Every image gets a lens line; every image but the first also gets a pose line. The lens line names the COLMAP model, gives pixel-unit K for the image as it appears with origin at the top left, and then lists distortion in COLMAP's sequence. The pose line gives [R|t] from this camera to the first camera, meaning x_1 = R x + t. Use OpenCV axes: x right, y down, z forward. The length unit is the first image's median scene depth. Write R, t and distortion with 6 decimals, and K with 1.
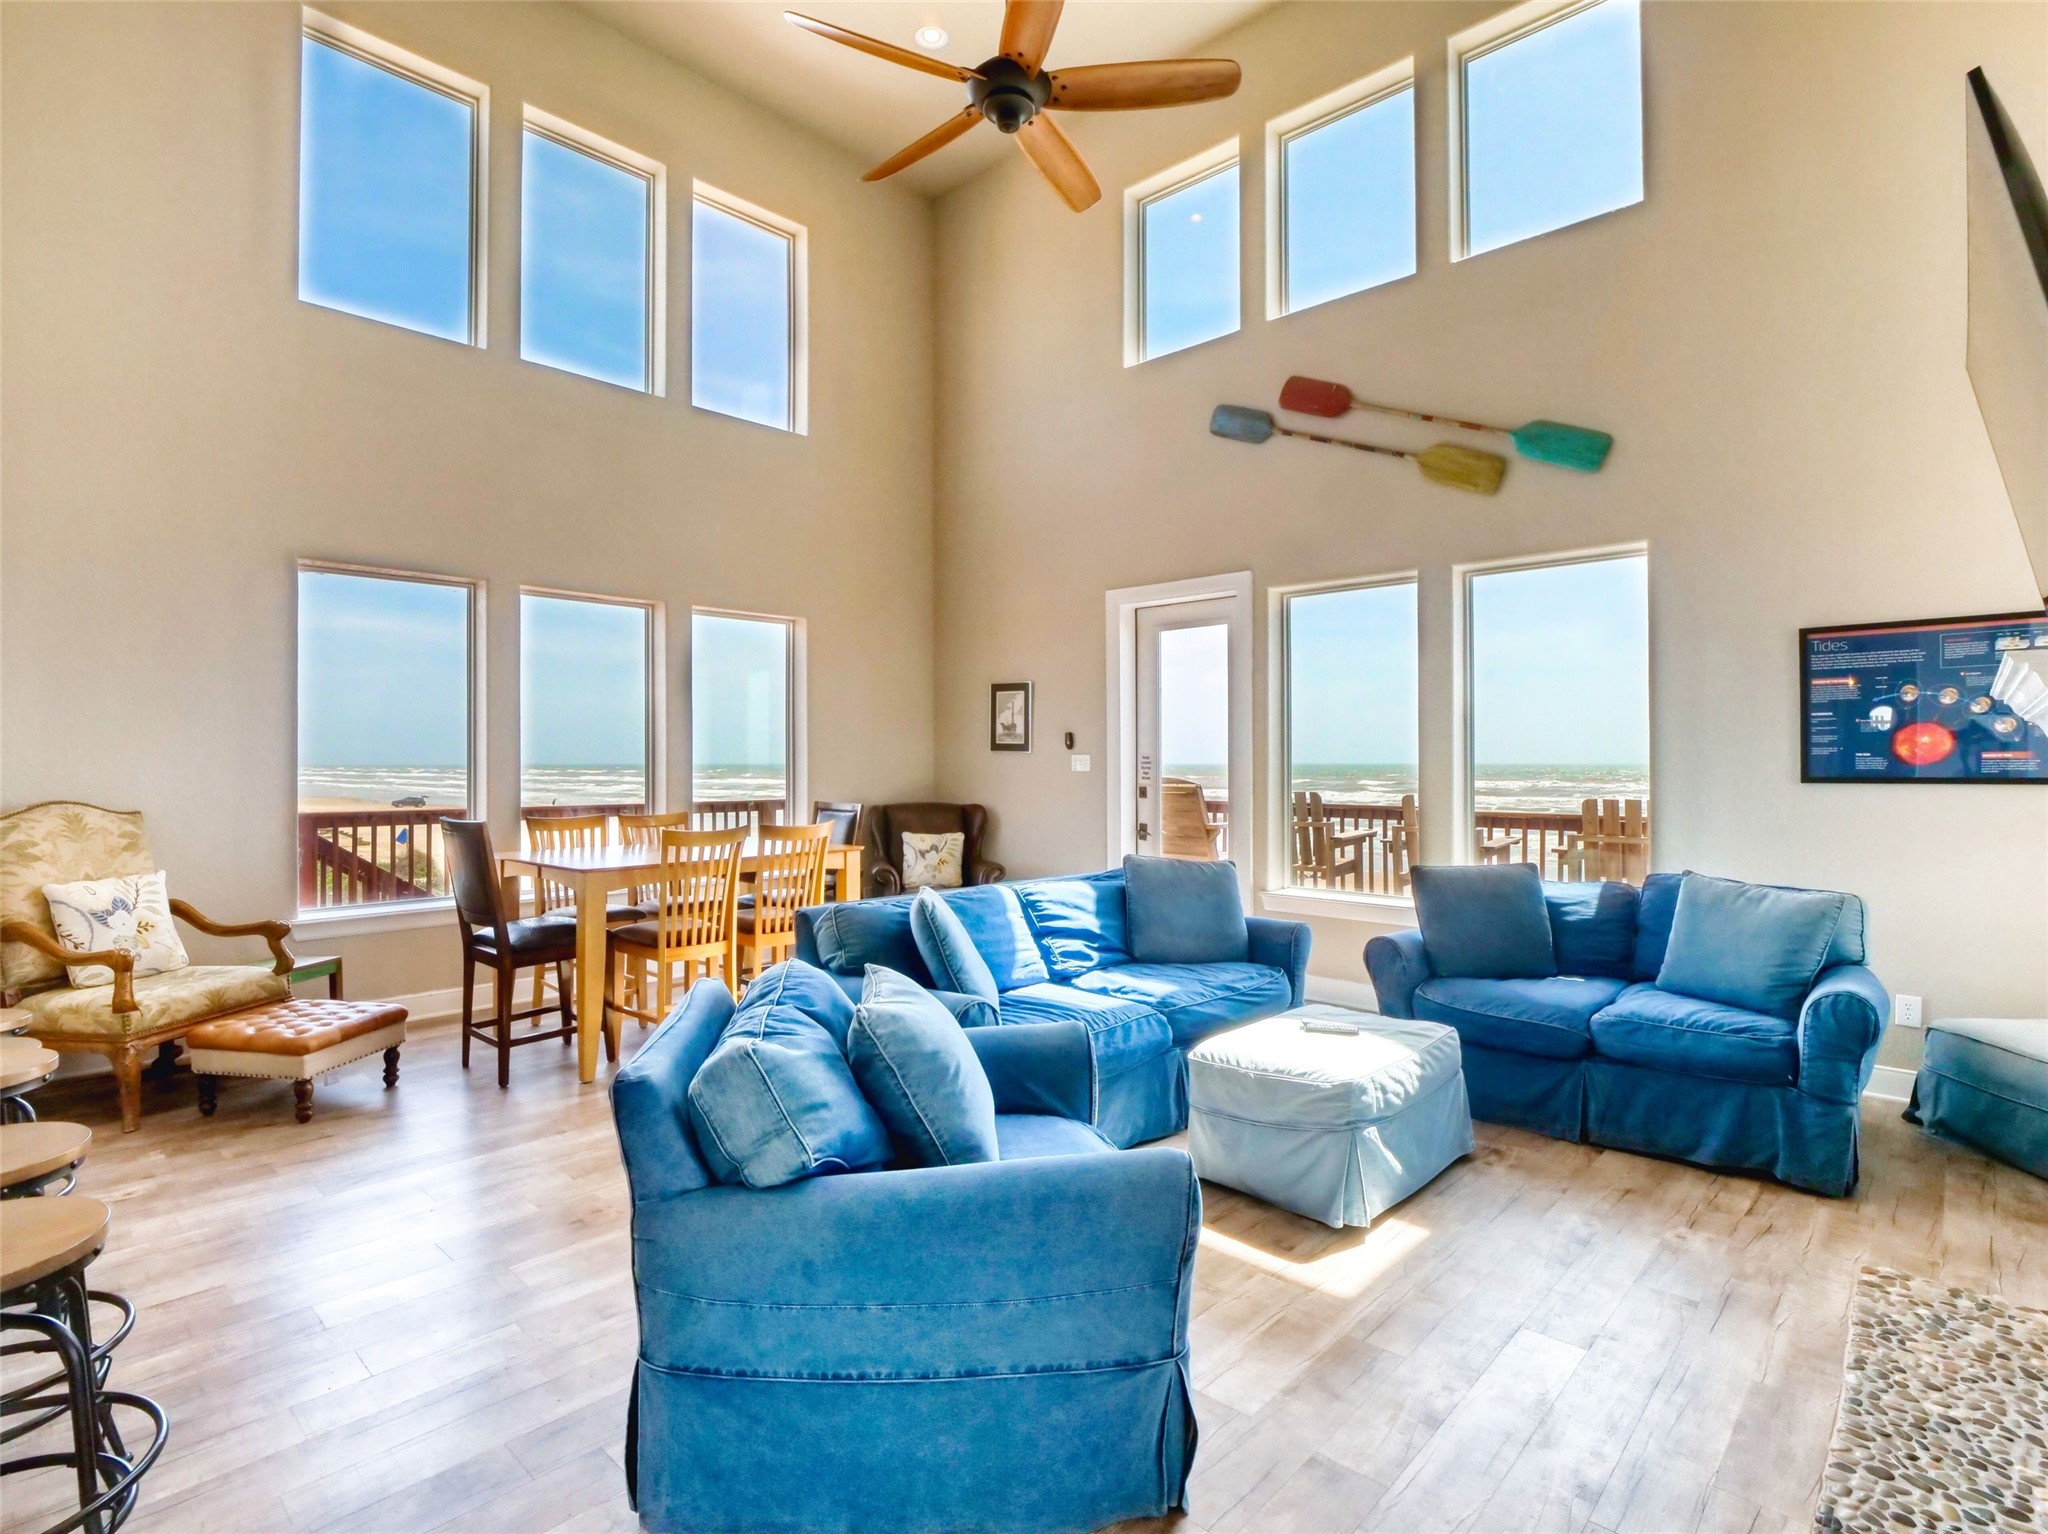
lens RADIAL K [[1029.3, 0, 1021.4], [0, 1029.3, 762.6], [0, 0, 1]] dist [-0.005513, -0.001461]
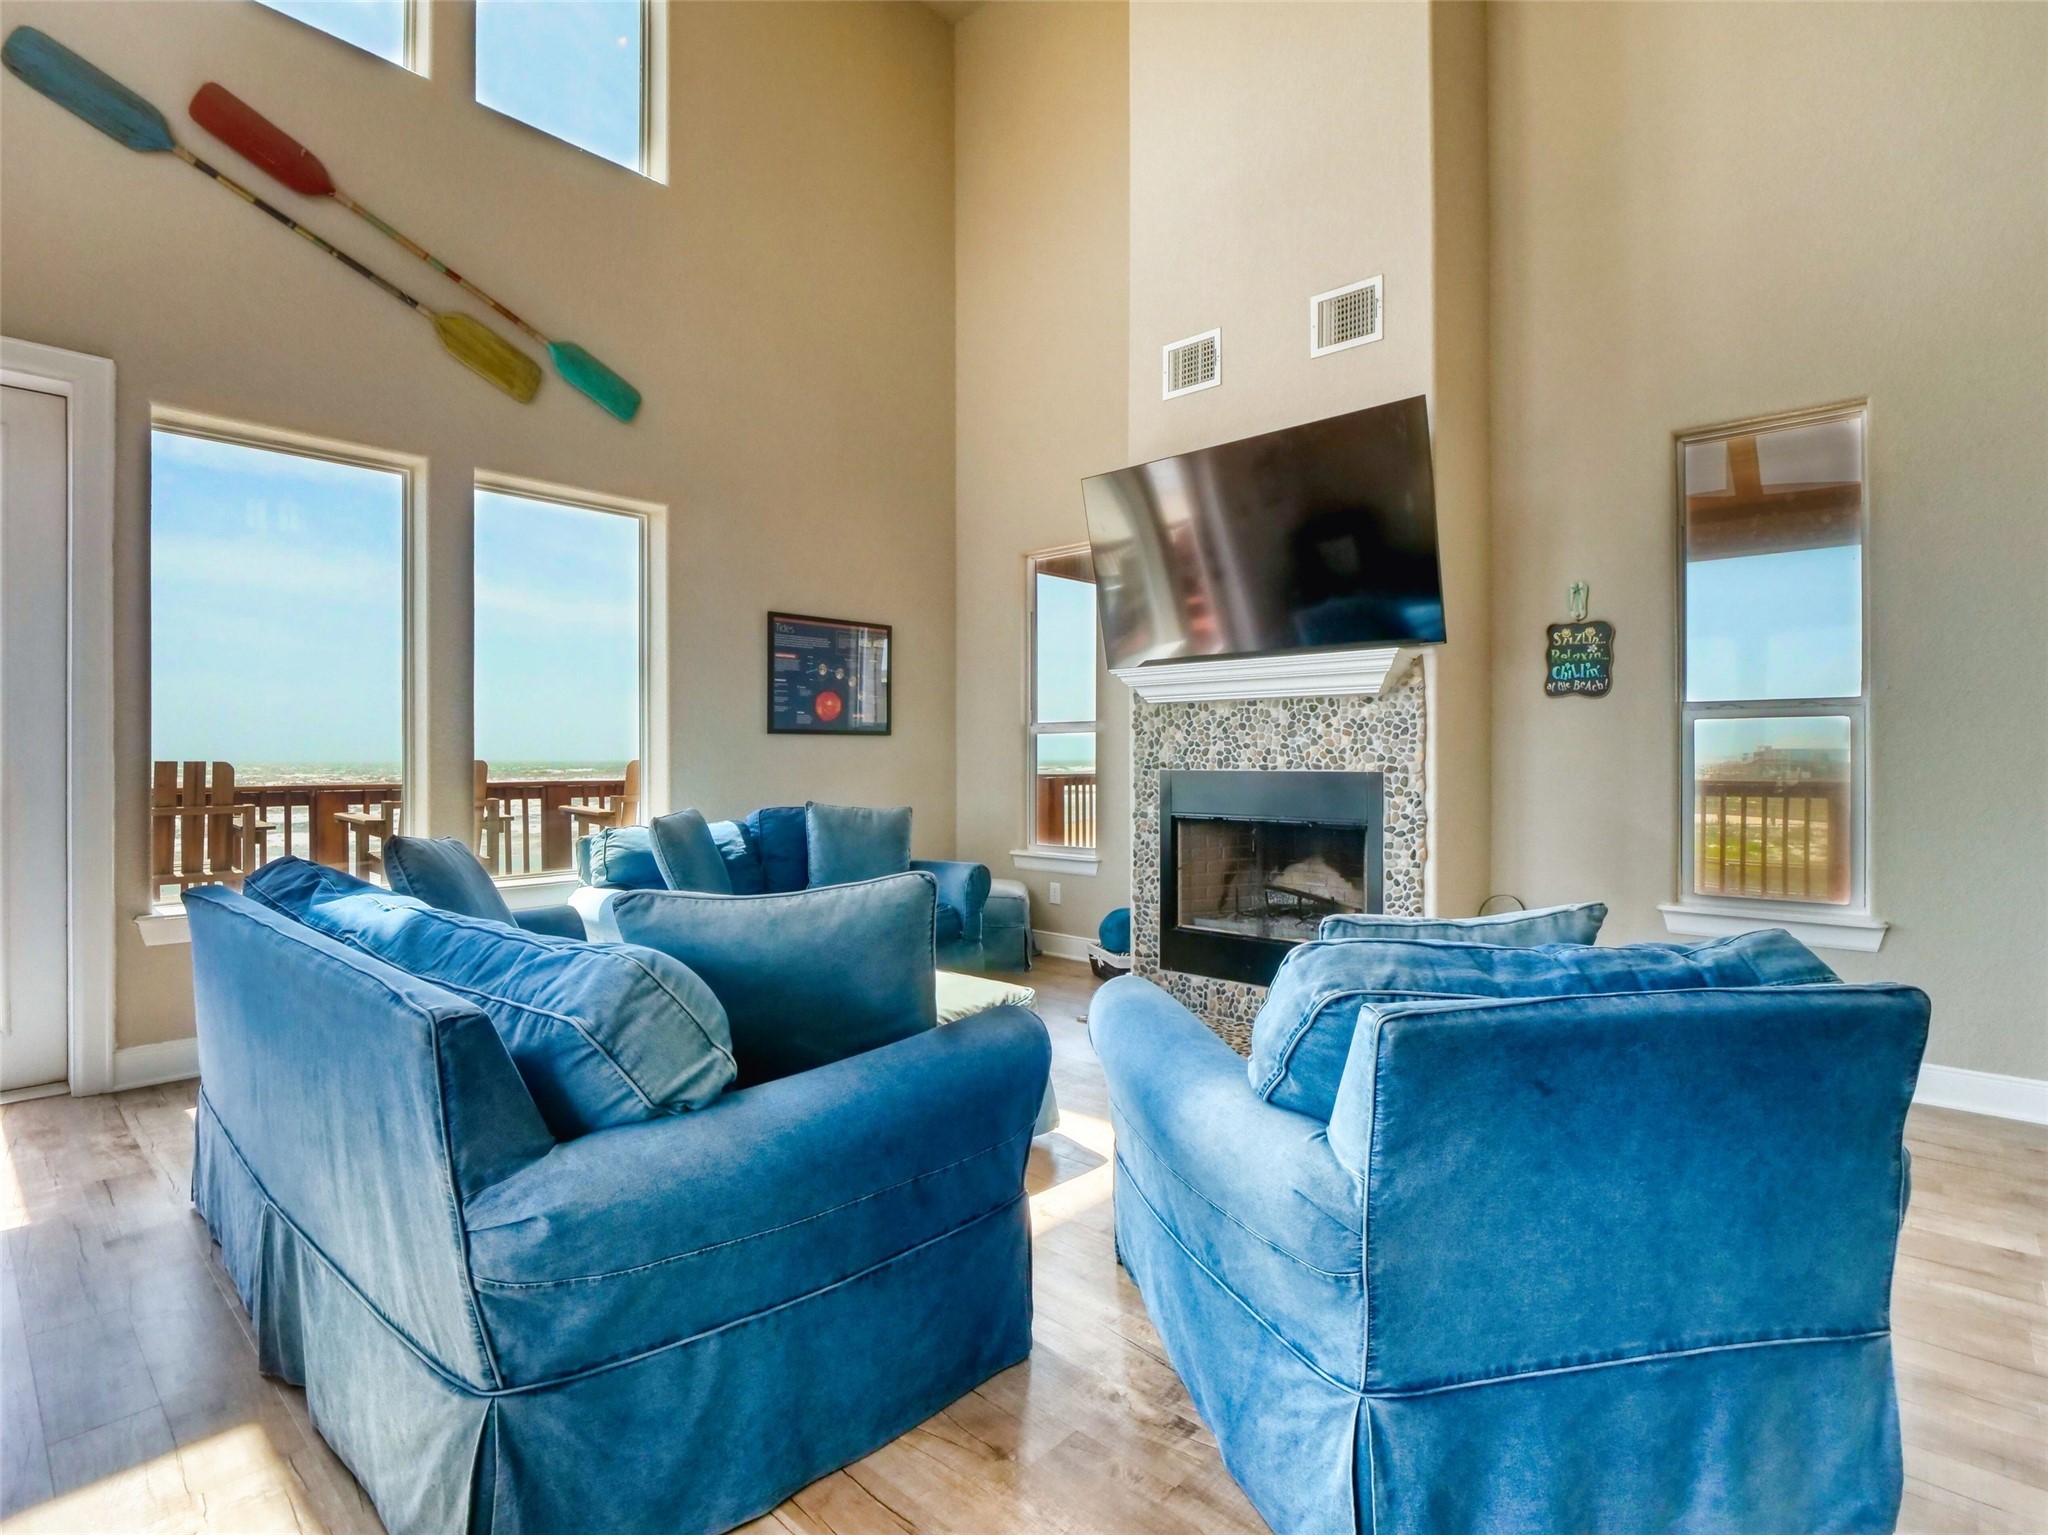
lens RADIAL K [[1029.3, 0, 1026.2], [0, 1029.3, 754.3], [0, 0, 1]] dist [-0.005513, -0.001461]
pose [[-0.033358, -0.005245, 0.999430, -0.398106], [-0.003035, 0.999982, 0.005147, 0.028975], [-0.999439, -0.002862, -0.033373, 0.557885]]
